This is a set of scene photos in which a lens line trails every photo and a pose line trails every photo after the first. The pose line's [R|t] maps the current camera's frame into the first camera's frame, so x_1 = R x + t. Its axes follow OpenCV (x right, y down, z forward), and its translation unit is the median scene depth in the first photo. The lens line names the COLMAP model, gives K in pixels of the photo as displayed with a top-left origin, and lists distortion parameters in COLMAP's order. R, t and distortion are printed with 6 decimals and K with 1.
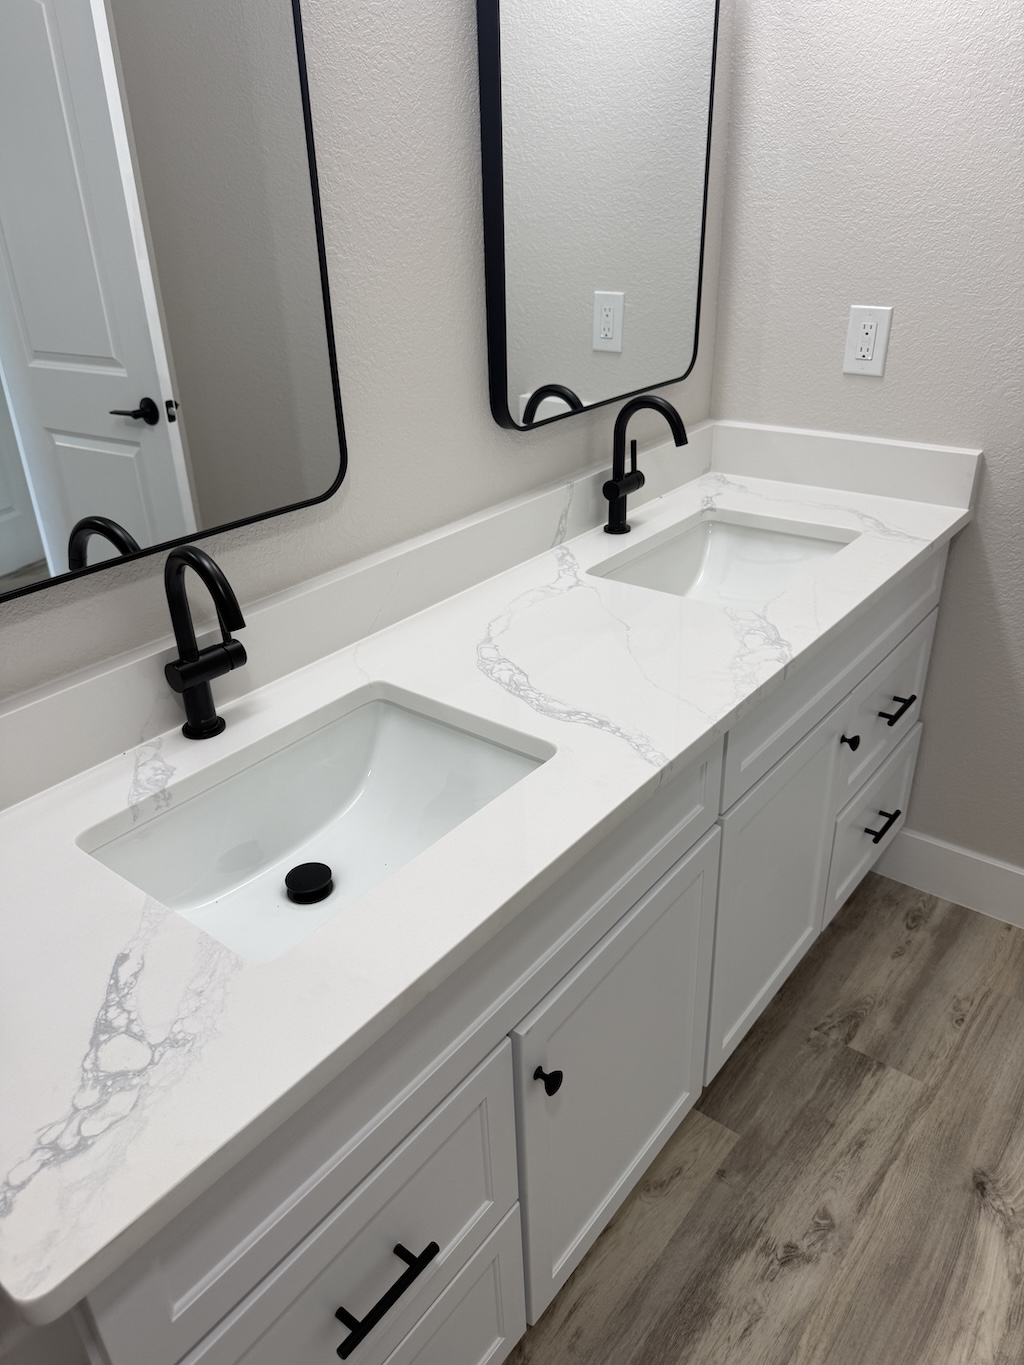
lens RADIAL K [[963.0, 0, 511.5], [0, 963.0, 704.6], [0, 0, 1]] dist [0.031905, -0.038734]
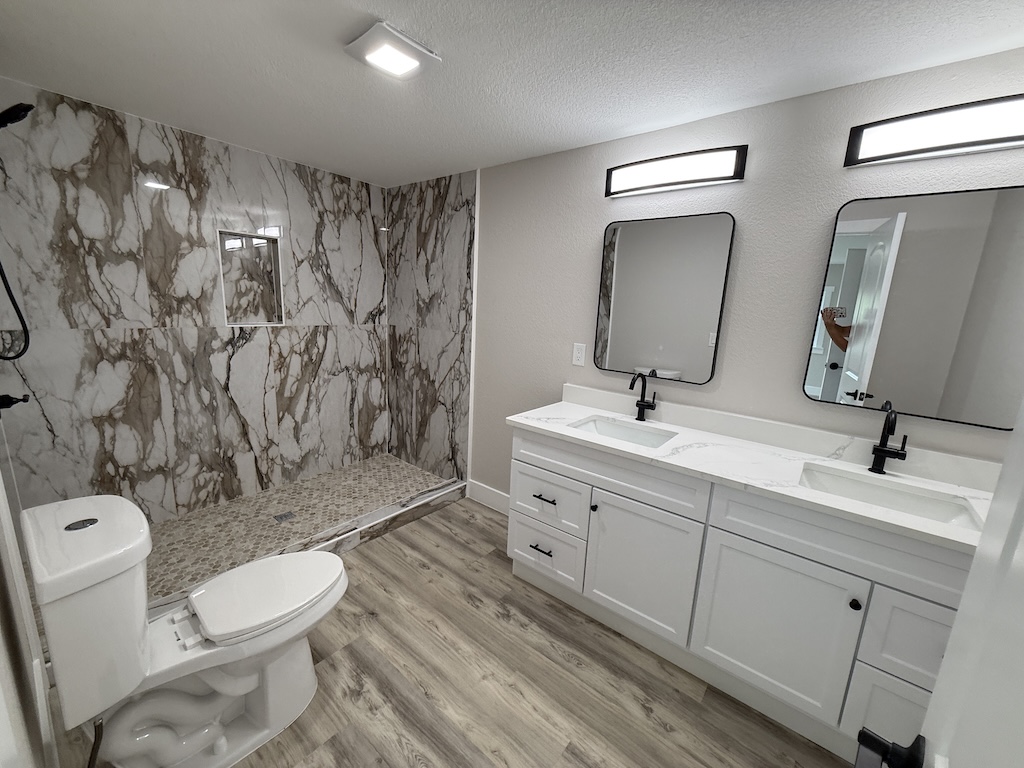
lens RADIAL K [[408.0, 0, 509.2], [0, 408.0, 385.0], [0, 0, 1]] dist [0.001881, -0.000463]
pose [[-0.007464, 0.234768, -0.972023, 1.084430], [-0.515363, 0.832108, 0.204932, -0.133455], [0.856939, 0.502474, 0.114780, 0.181798]]
